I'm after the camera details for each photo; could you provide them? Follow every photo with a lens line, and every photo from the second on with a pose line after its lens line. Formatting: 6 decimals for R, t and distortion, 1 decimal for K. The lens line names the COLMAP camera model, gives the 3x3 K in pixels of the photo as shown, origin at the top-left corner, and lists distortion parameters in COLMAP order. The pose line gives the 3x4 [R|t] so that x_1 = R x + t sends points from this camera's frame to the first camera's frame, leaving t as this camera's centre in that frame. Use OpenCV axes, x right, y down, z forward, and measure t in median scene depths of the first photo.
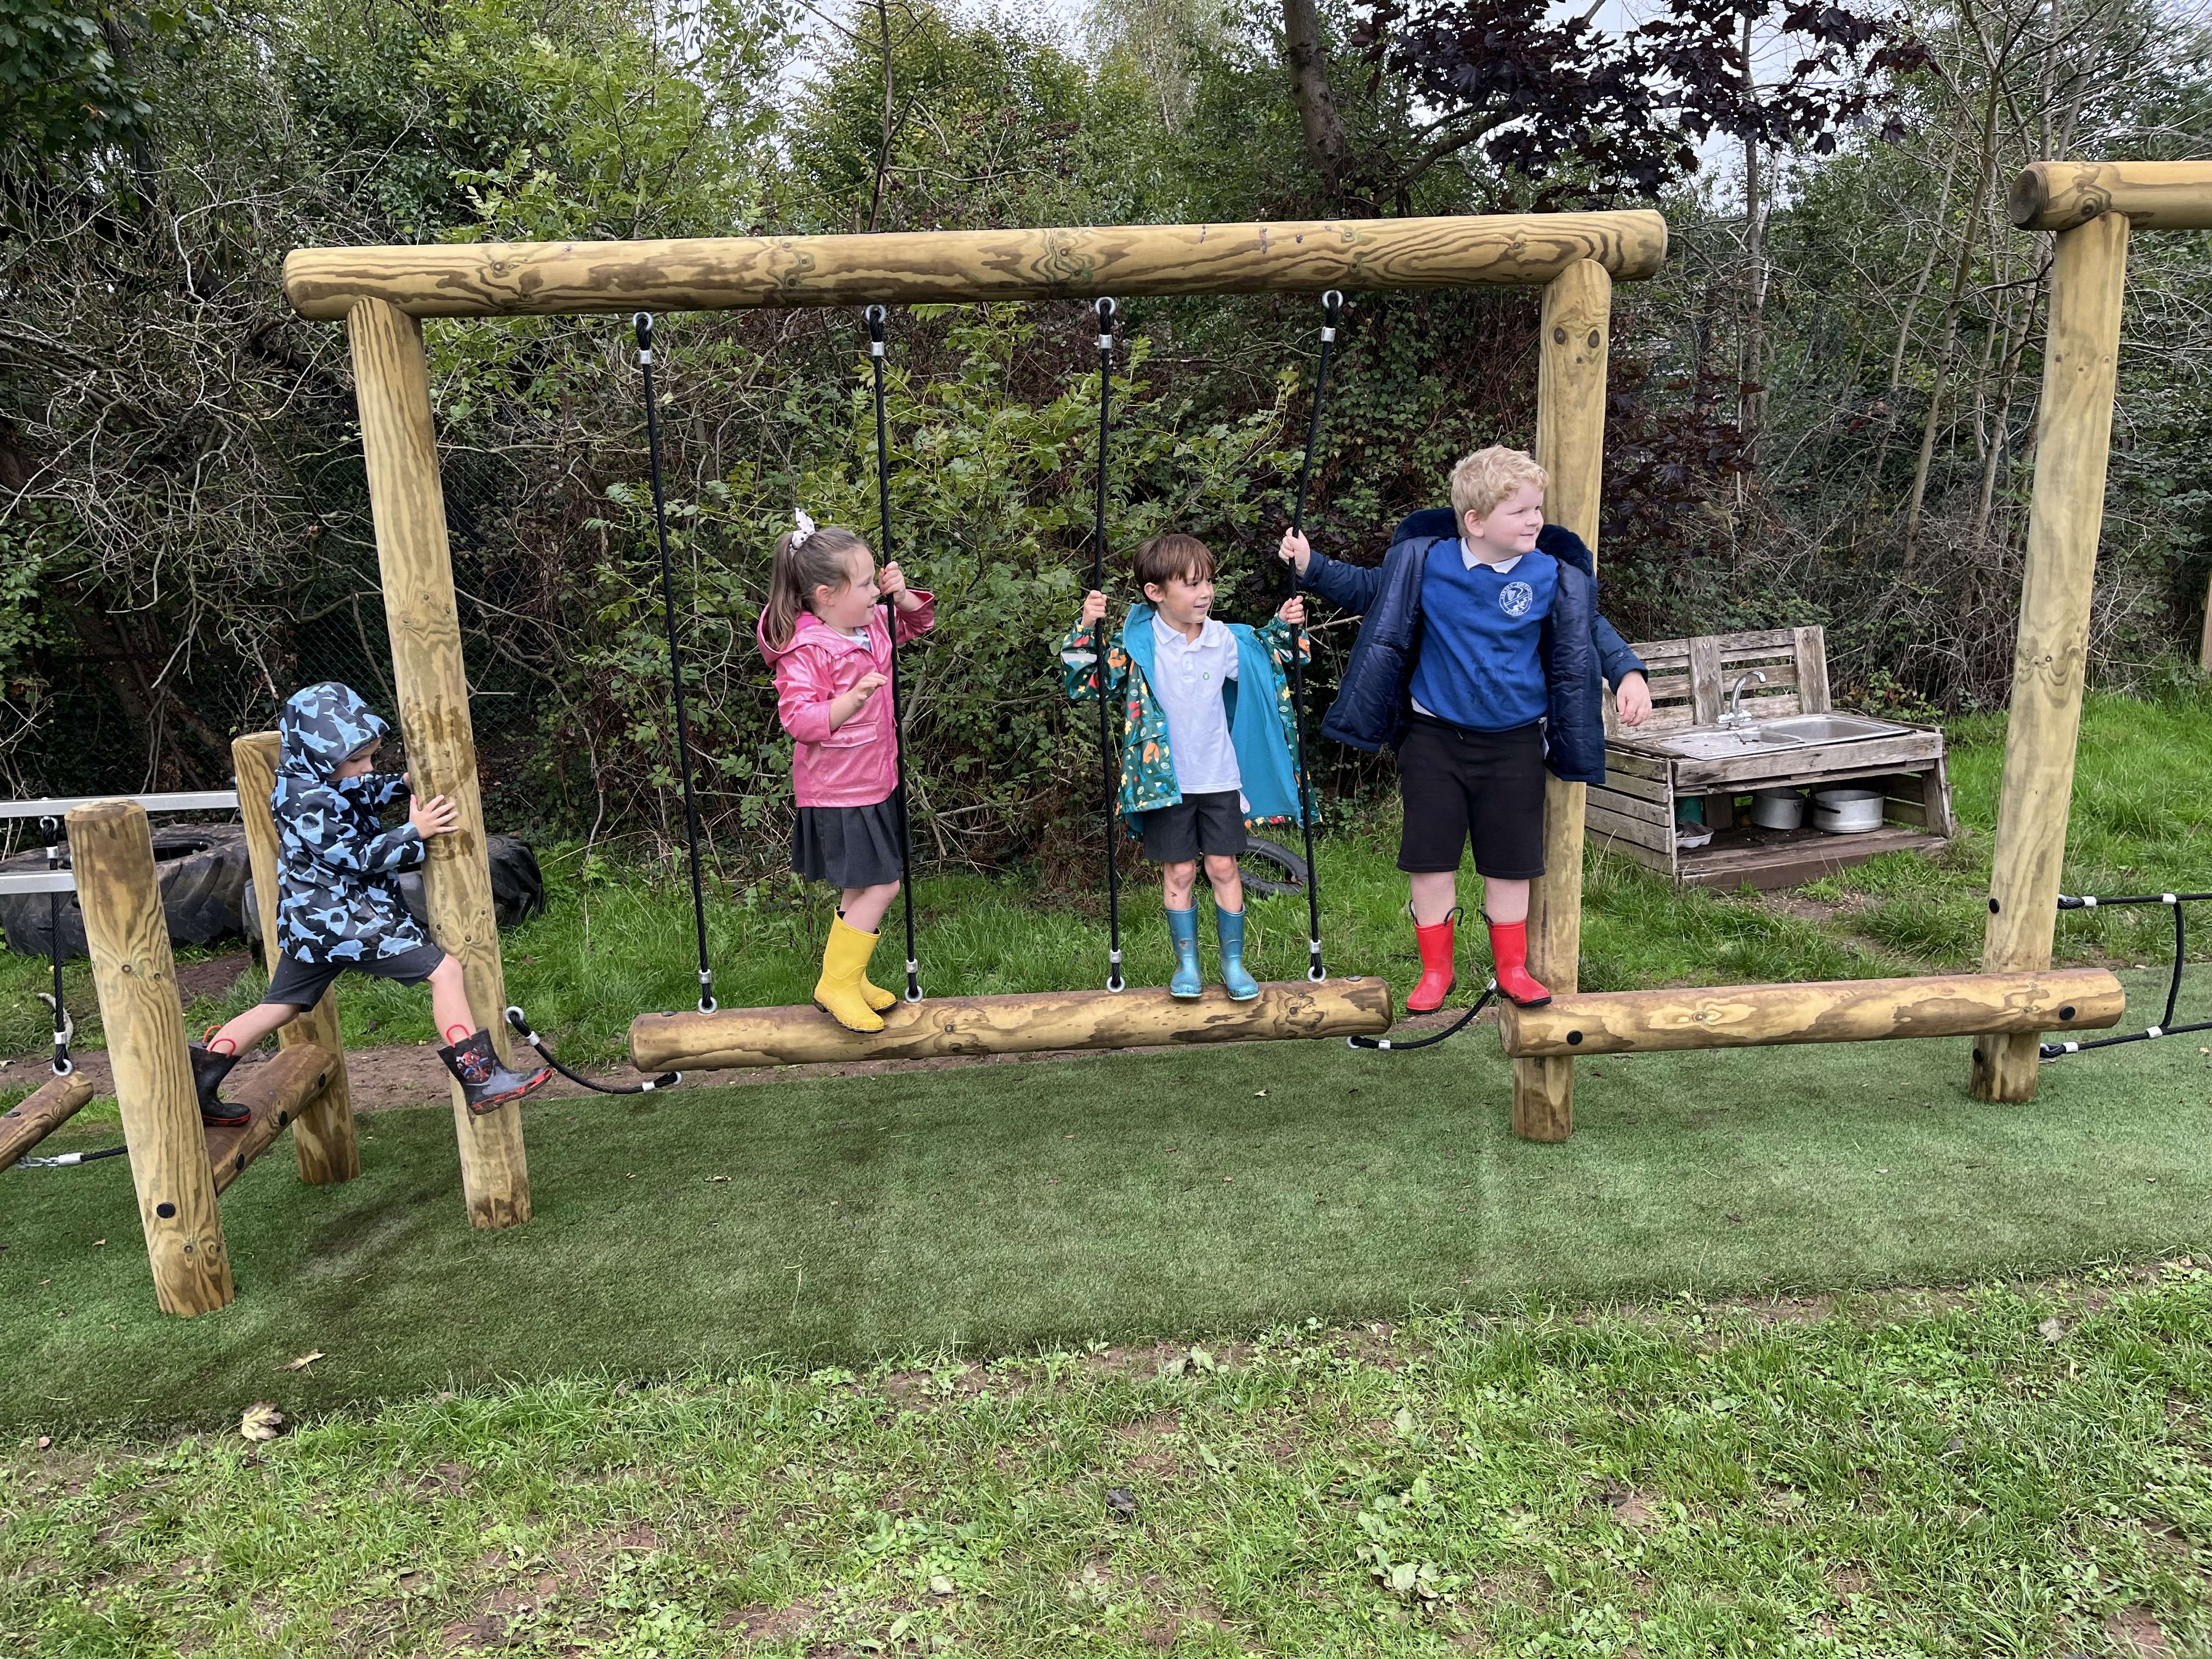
lens RADIAL K [[1682.4, 0, 1105.6], [0, 1682.4, 831.8], [0, 0, 1]] dist [0.012899, 0.002336]
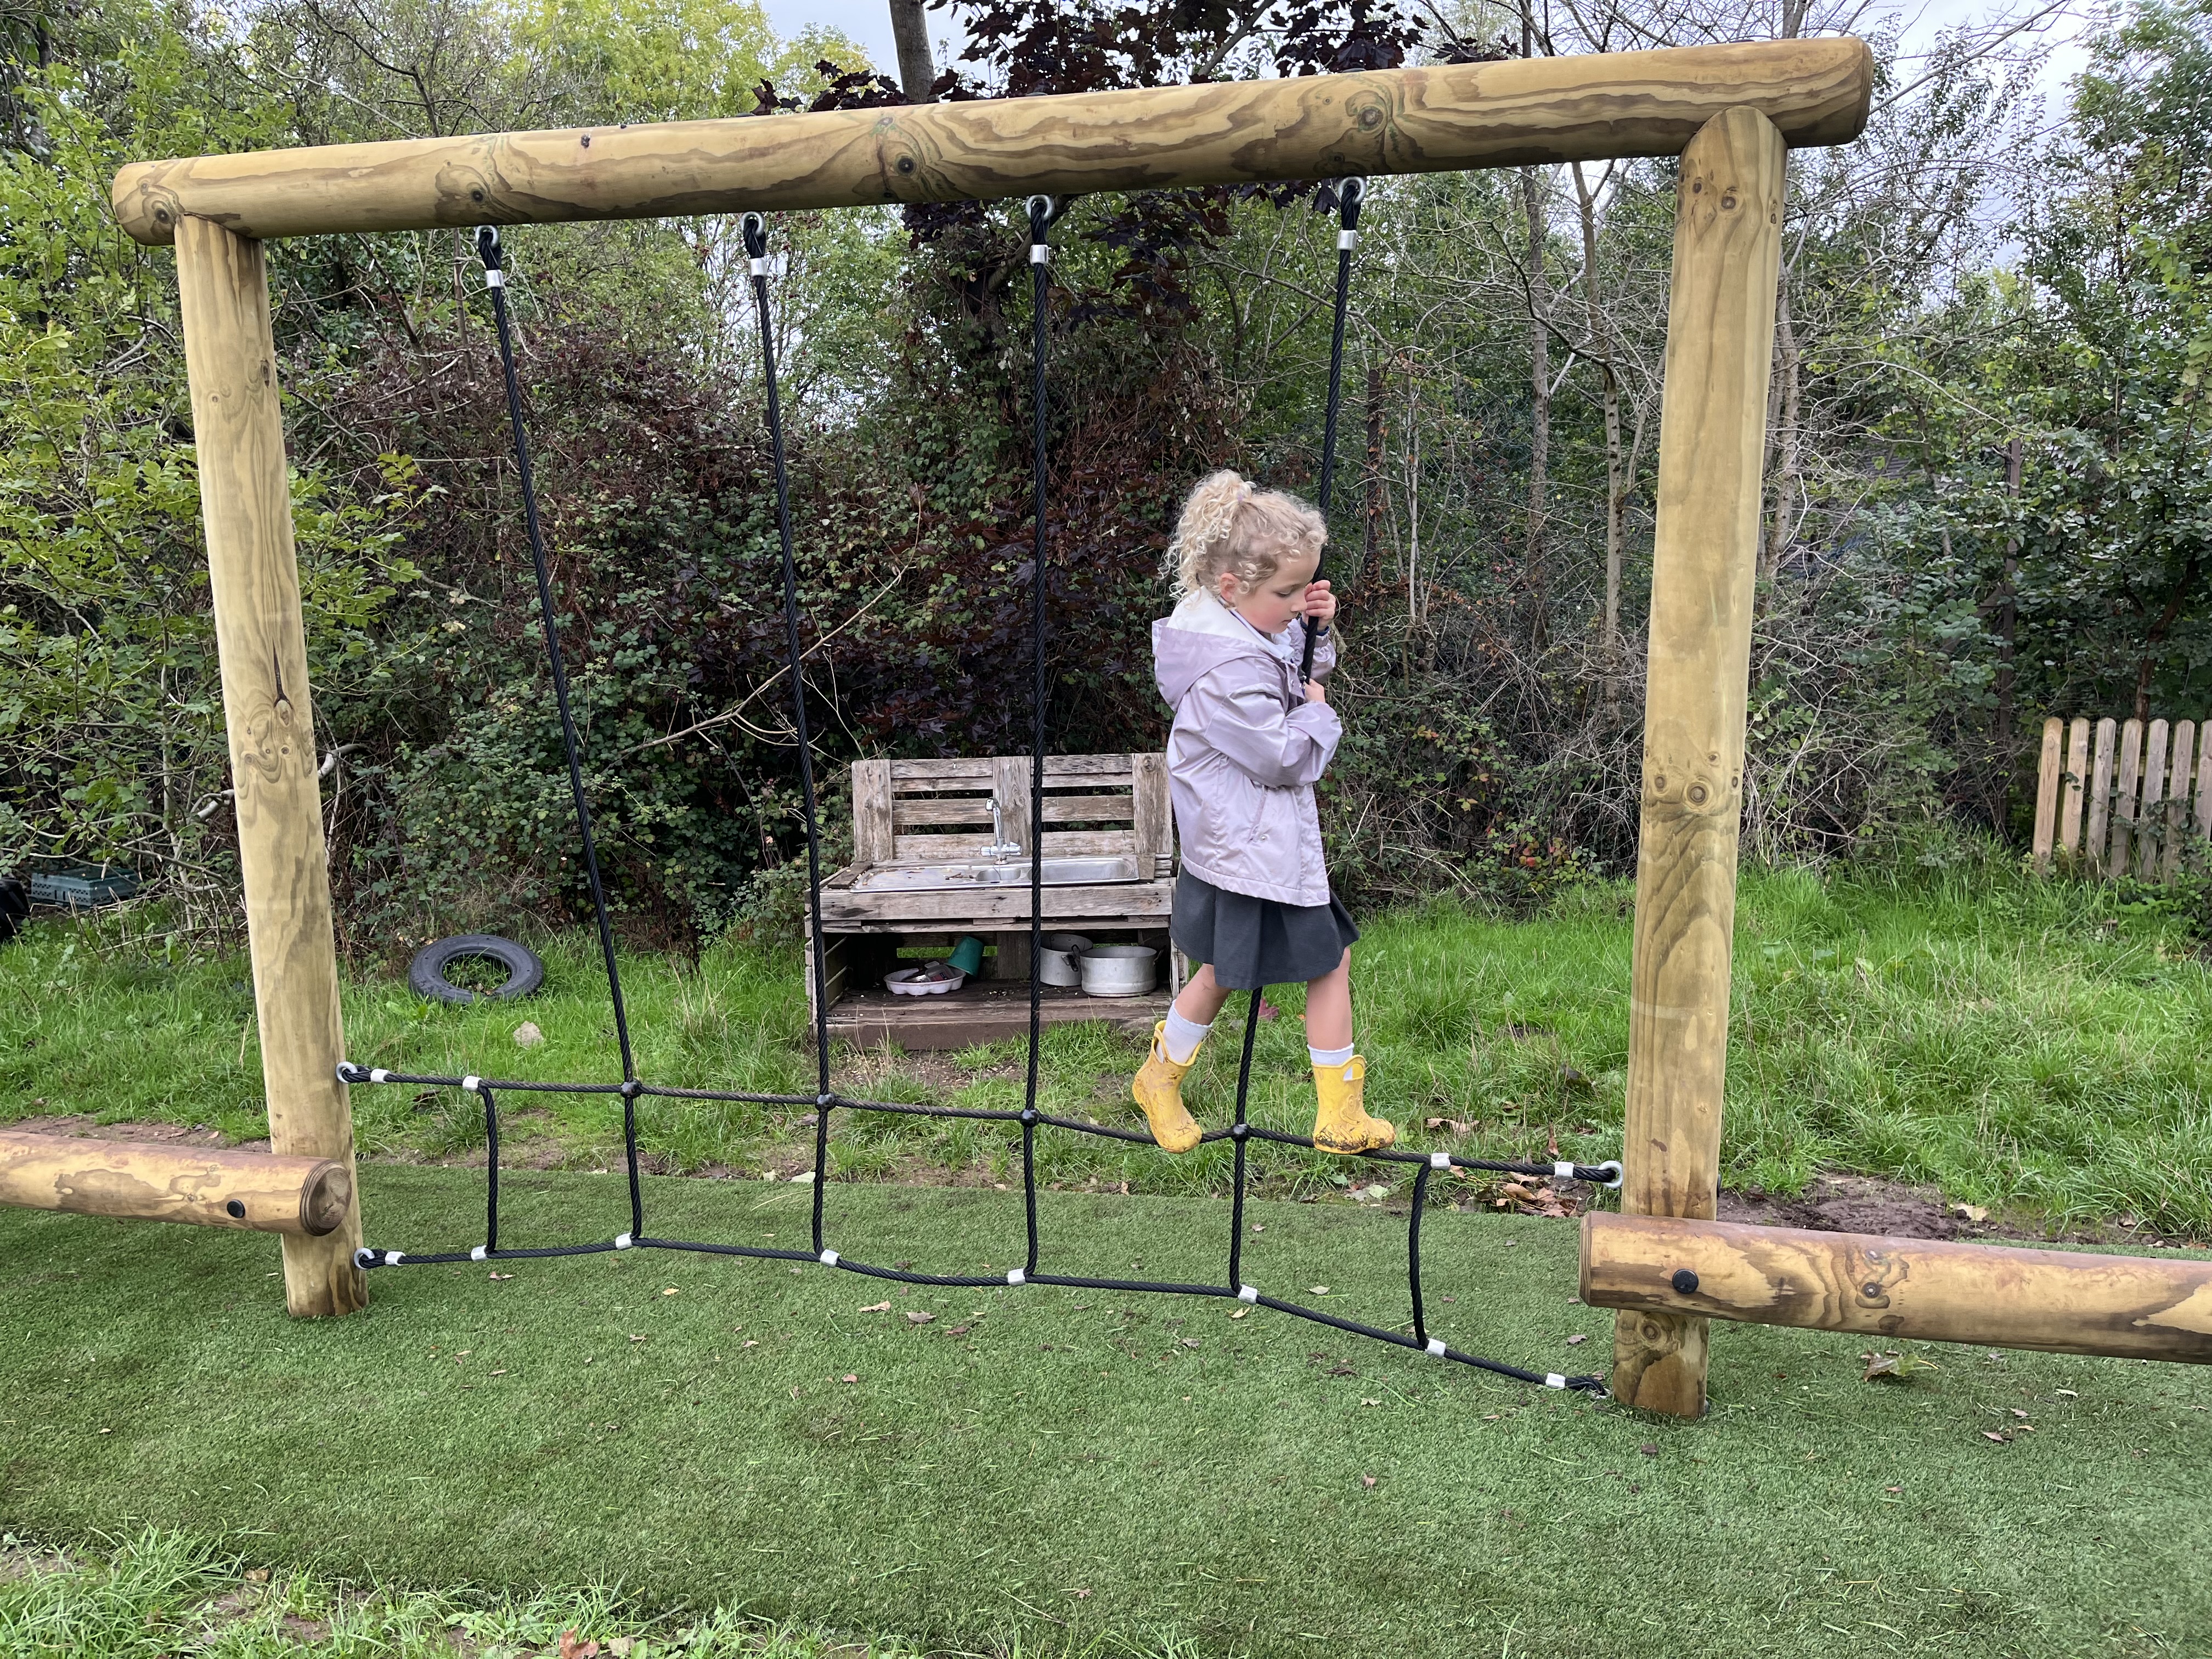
lens RADIAL K [[1682.4, 0, 1096.5], [0, 1682.4, 836.6], [0, 0, 1]] dist [0.012899, 0.002336]
pose [[0.955045, 0.070157, -0.288041, 0.720297], [-0.088083, 0.994871, -0.049738, -0.039127], [0.283074, 0.072874, 0.956326, 0.207090]]
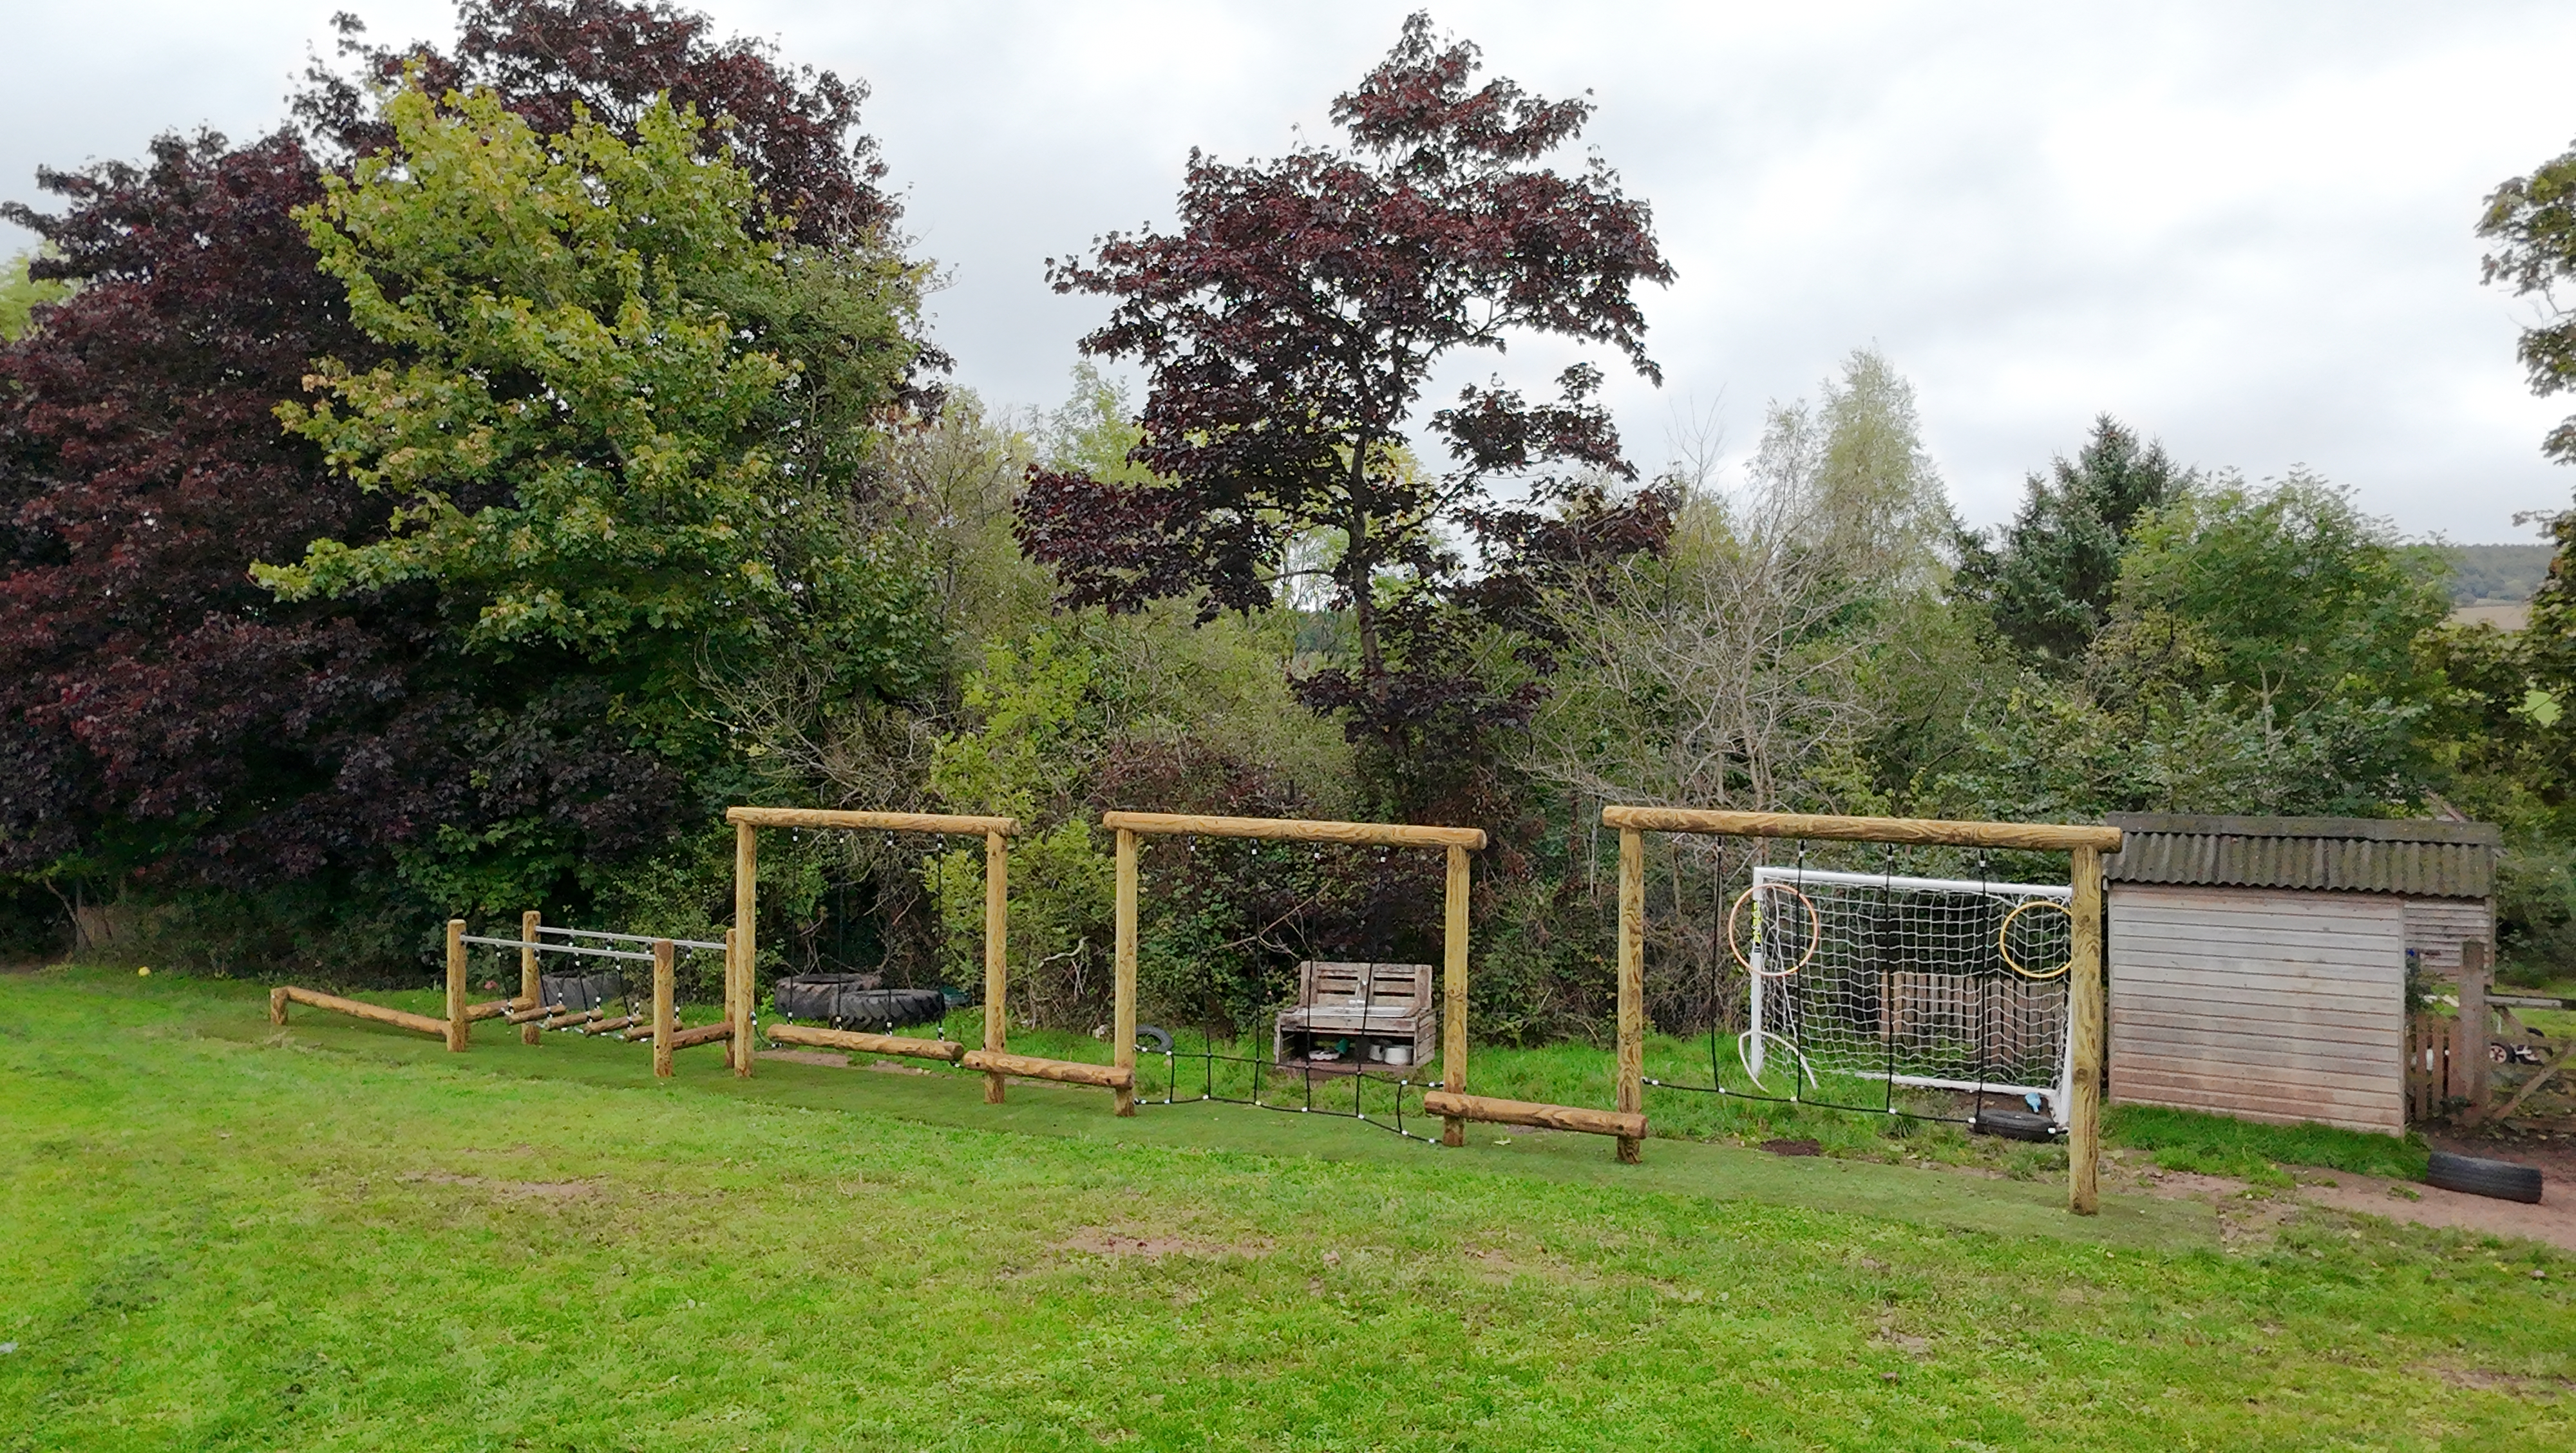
lens RADIAL K [[1623.1, 0, 1283.9], [0, 1623.1, 727.6], [0, 0, 1]] dist [0.007723, -0.006053]
pose [[0.861950, 0.041505, -0.505292, 1.413662], [-0.157130, 0.969439, -0.188409, -0.003659], [0.482030, 0.241796, 0.842130, -0.910549]]
